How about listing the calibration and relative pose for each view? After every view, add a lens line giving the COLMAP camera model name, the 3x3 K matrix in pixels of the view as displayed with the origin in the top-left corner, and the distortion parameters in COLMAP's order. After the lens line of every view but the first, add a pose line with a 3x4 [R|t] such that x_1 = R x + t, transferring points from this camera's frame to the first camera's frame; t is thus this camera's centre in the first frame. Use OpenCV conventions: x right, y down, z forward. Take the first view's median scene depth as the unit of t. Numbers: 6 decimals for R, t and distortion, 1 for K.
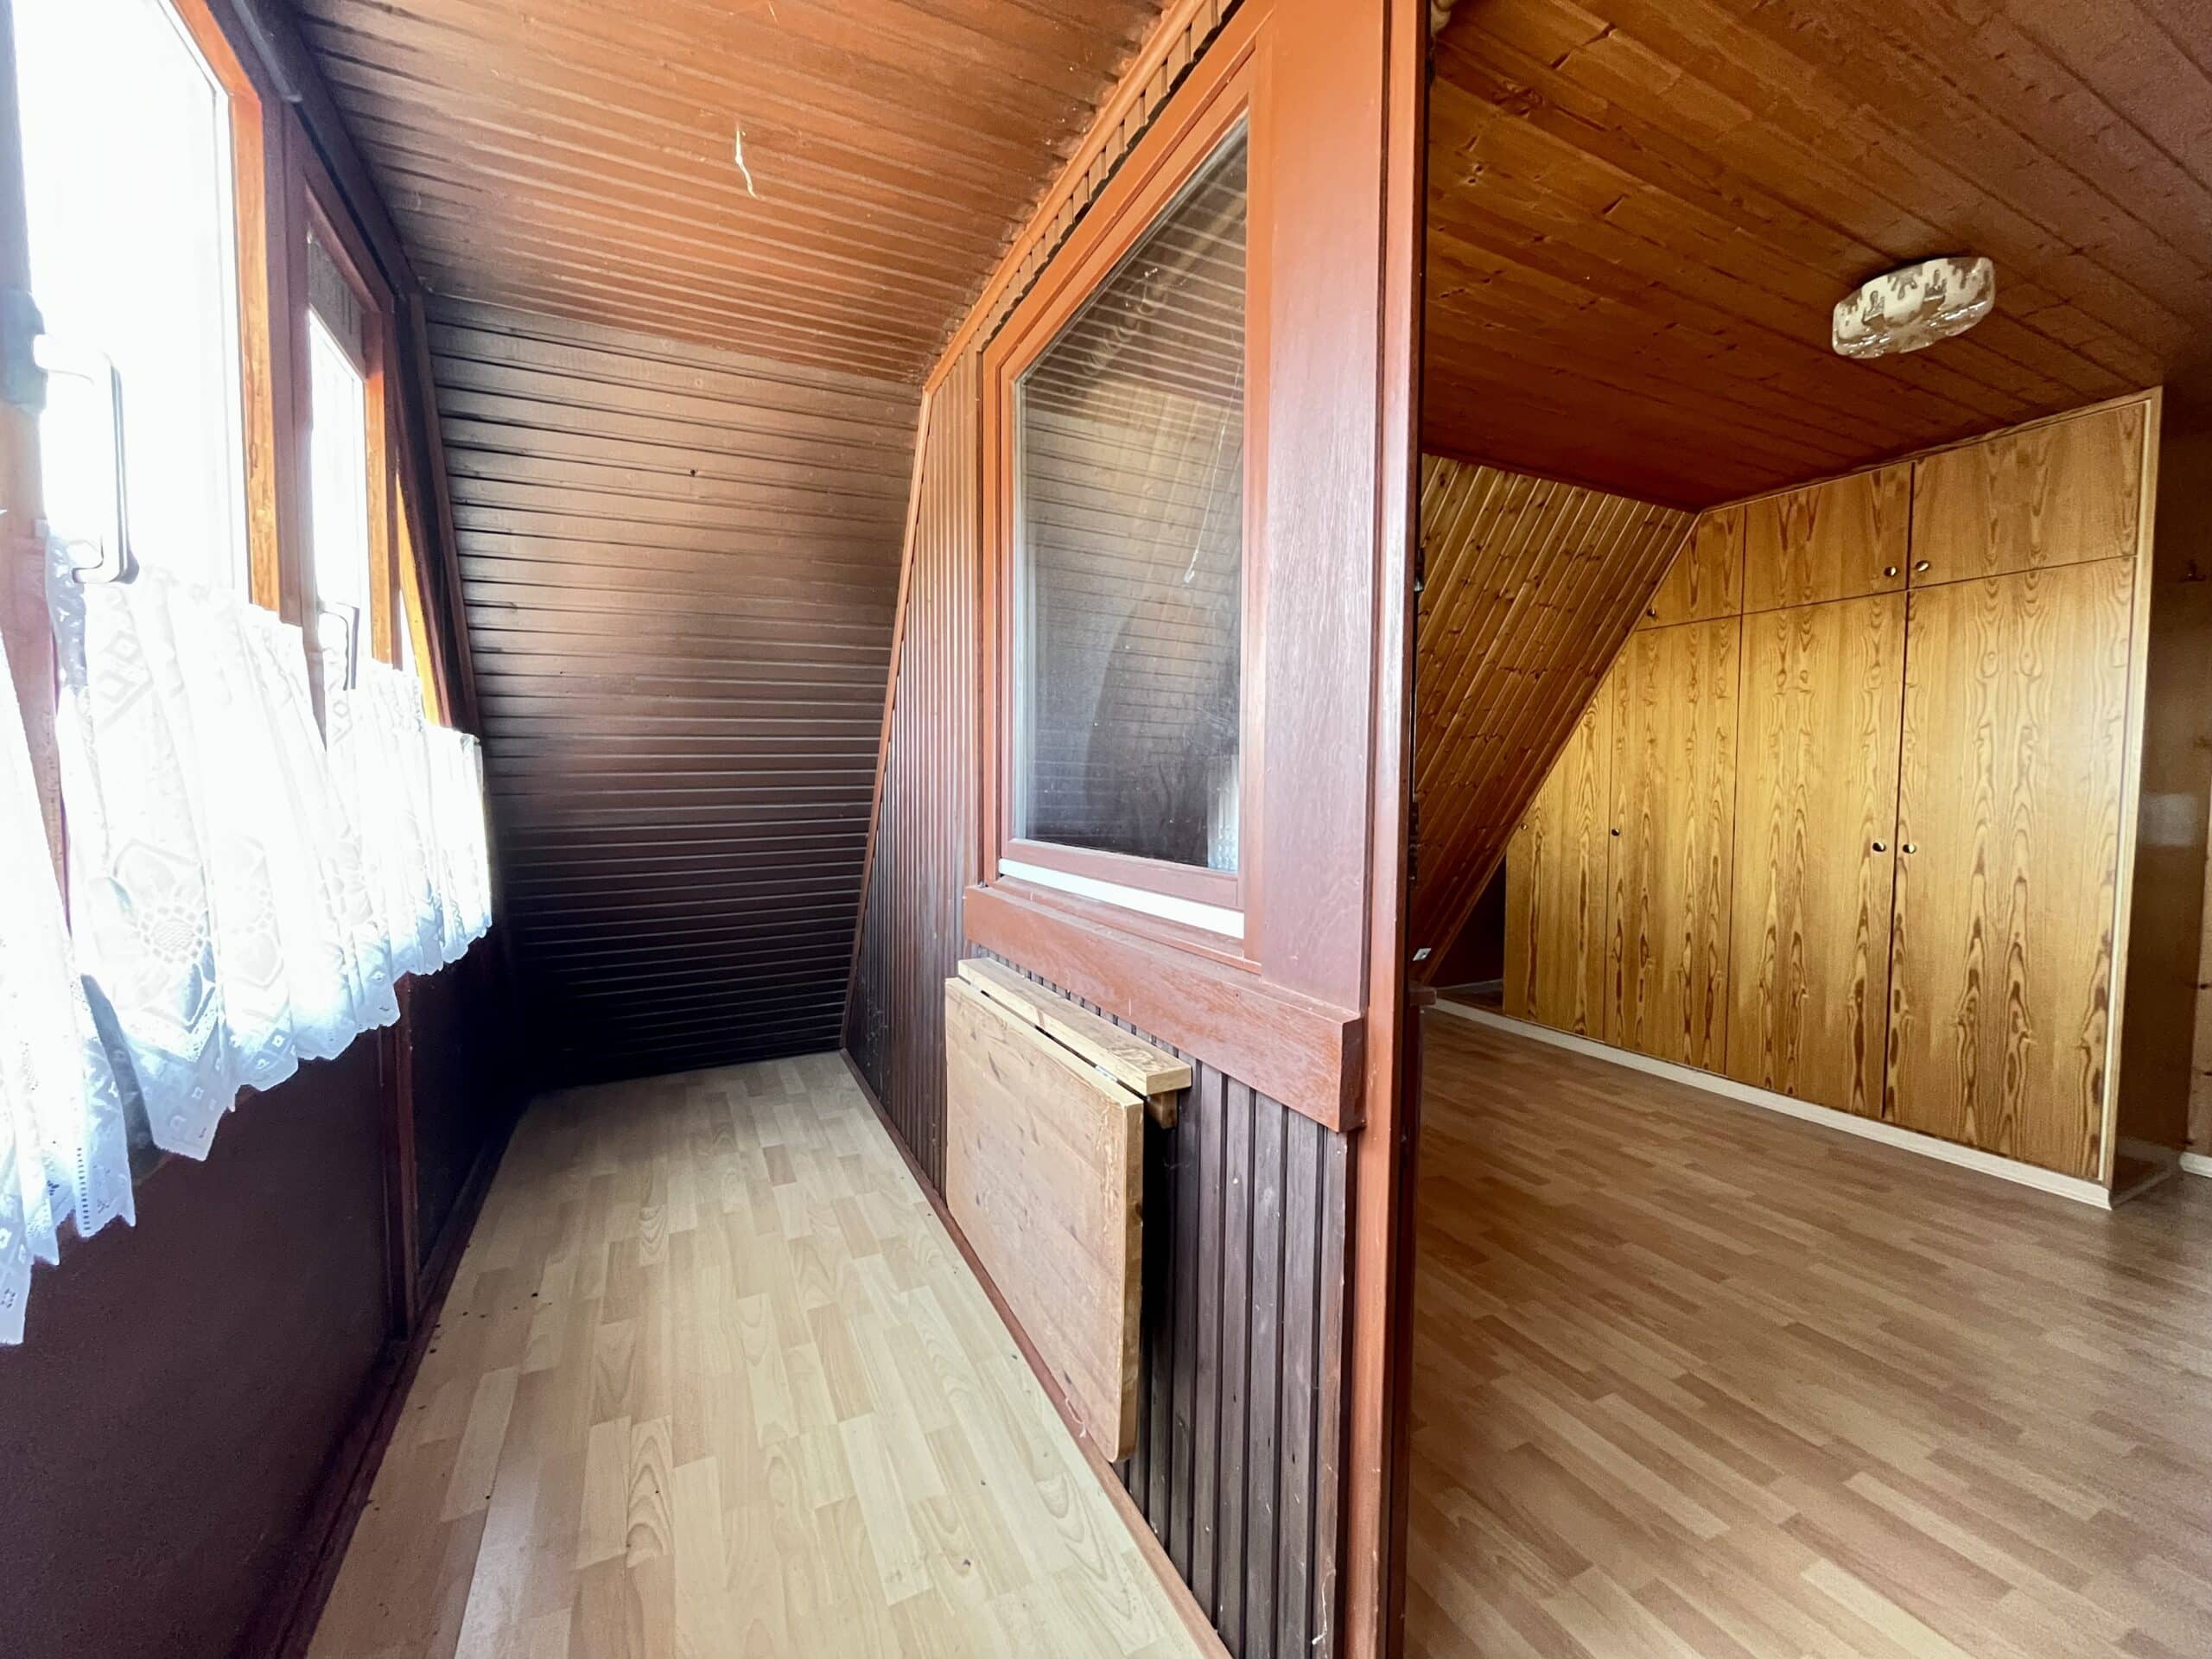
lens RADIAL K [[891.3, 0, 1109.6], [0, 891.3, 829.0], [0, 0, 1]] dist [-0.000411, -0.001070]
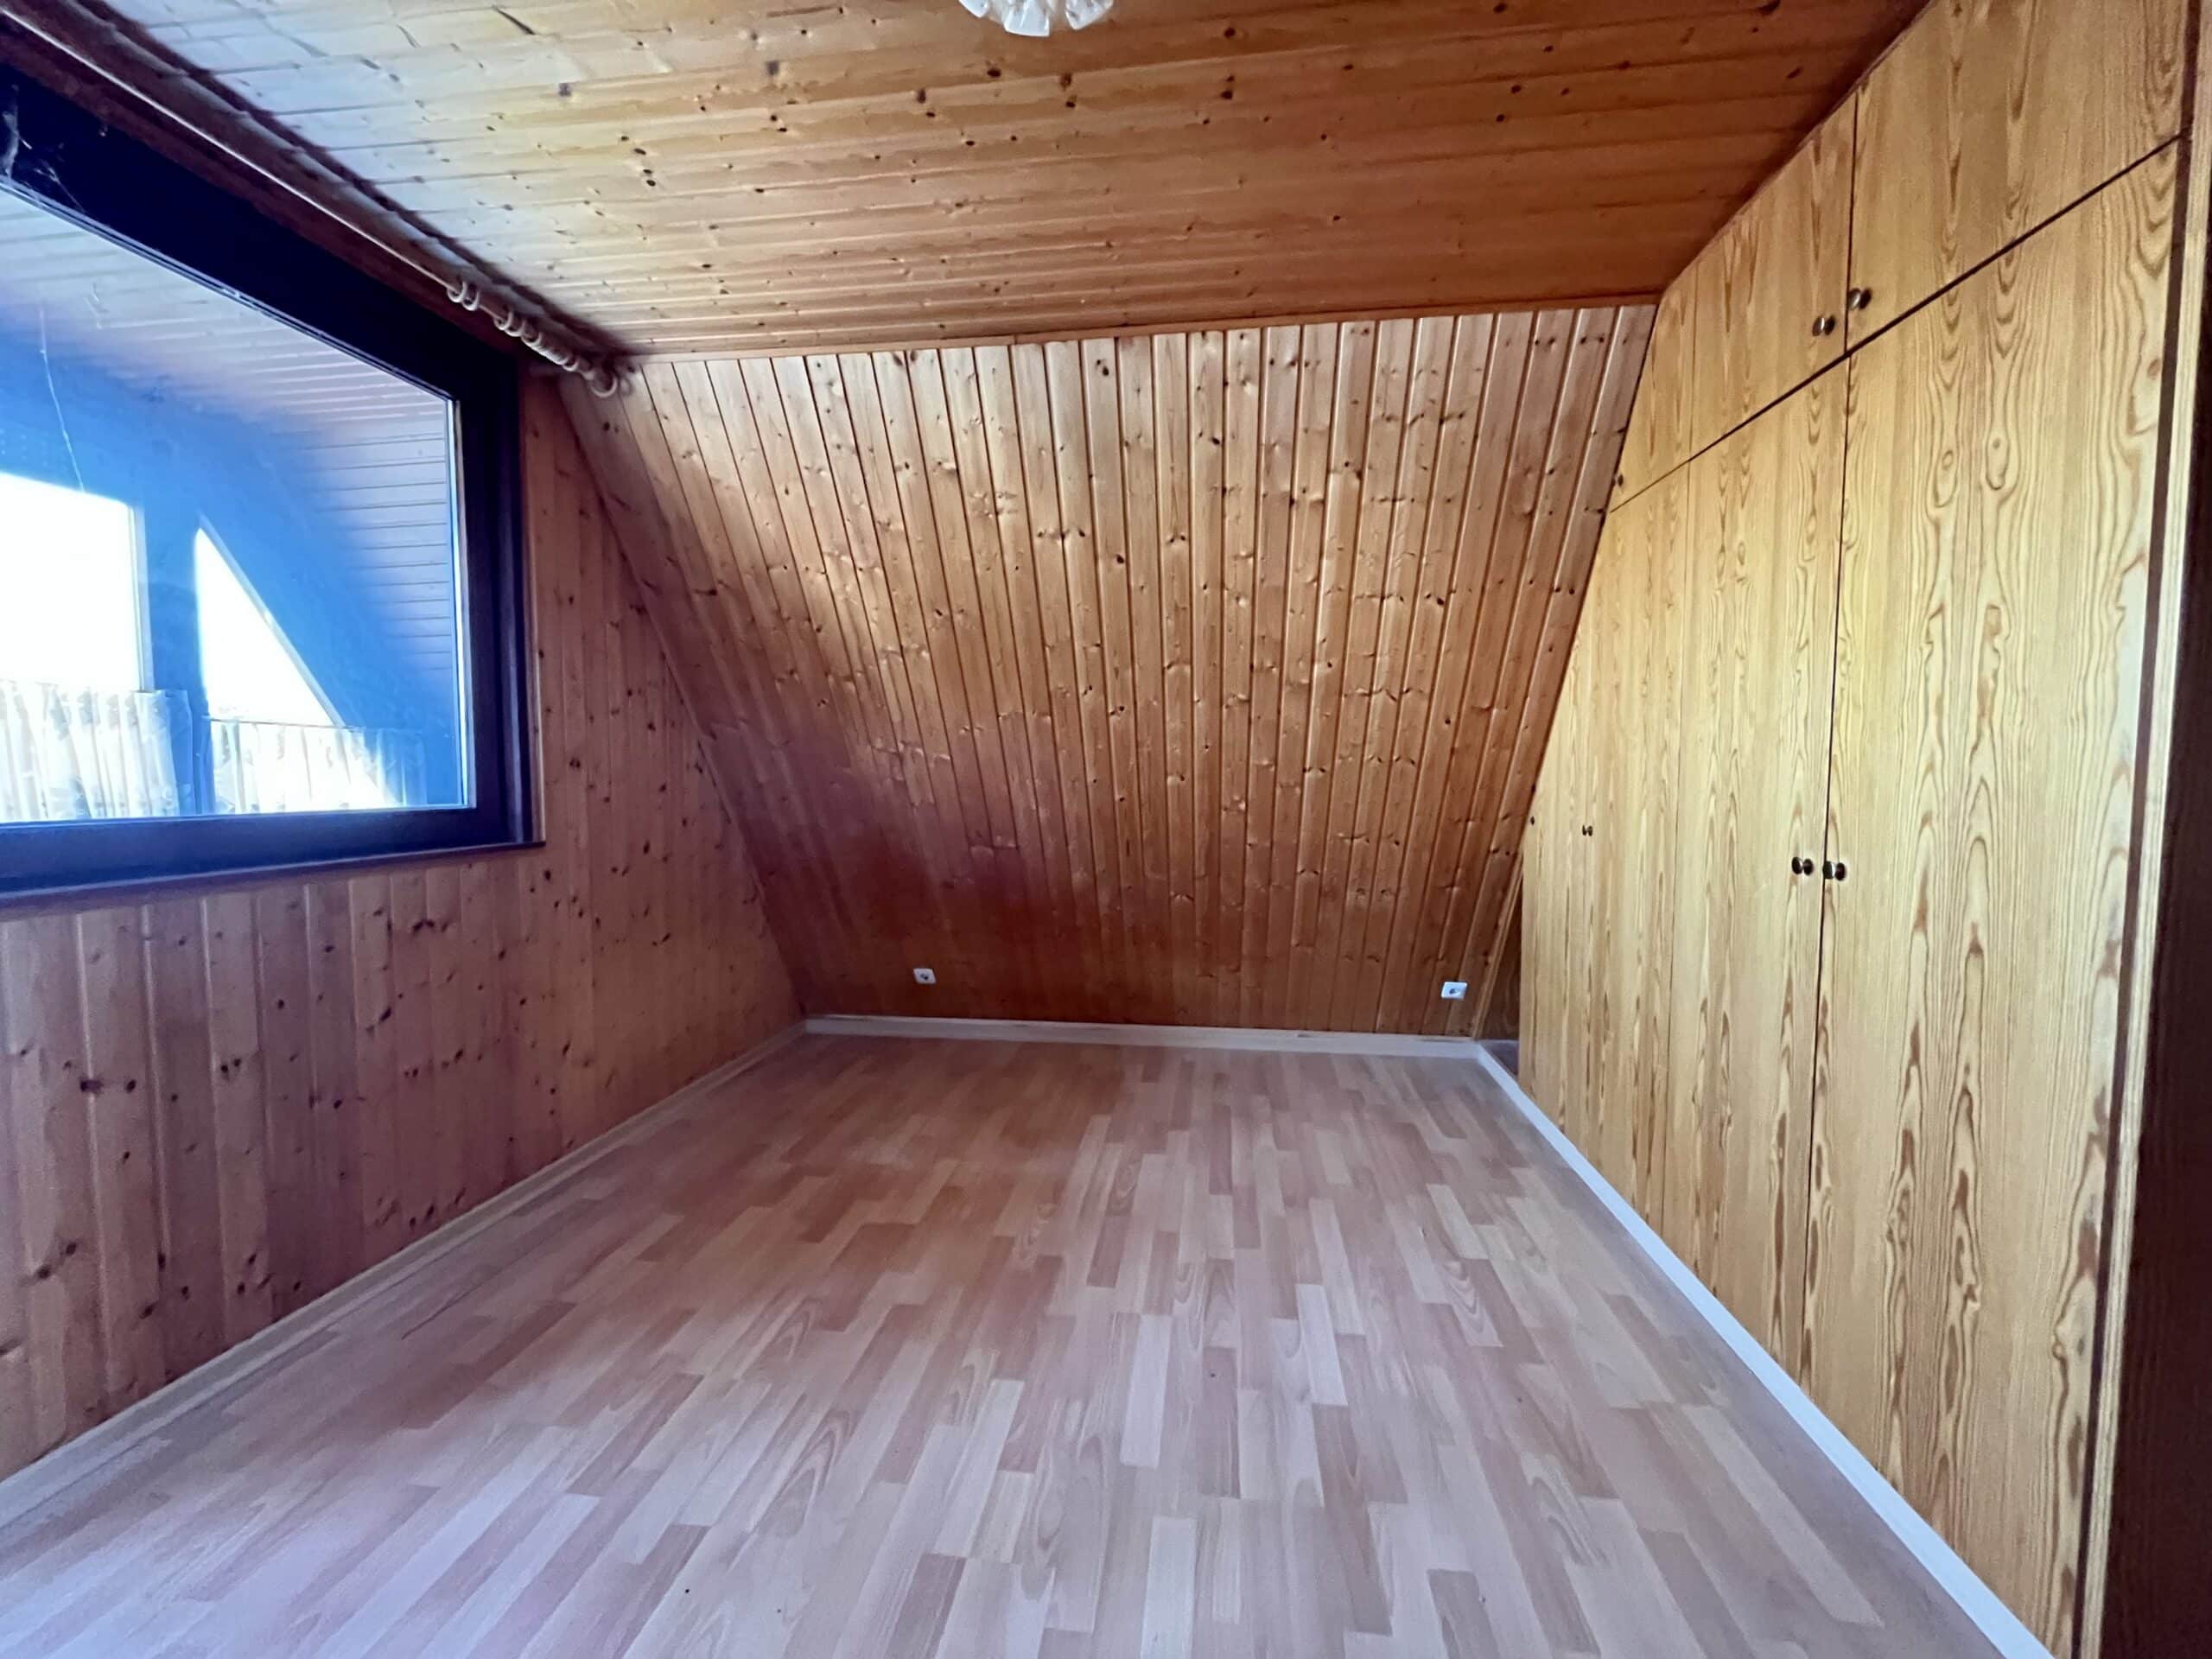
lens RADIAL K [[895.2, 0, 1112.0], [0, 895.2, 827.7], [0, 0, 1]] dist [0.000554, 0.000269]
pose [[0.833274, 0.033301, -0.551856, 0.883218], [-0.029248, 0.999442, 0.016146, 0.001558], [0.552086, 0.002686, 0.833783, 0.370891]]
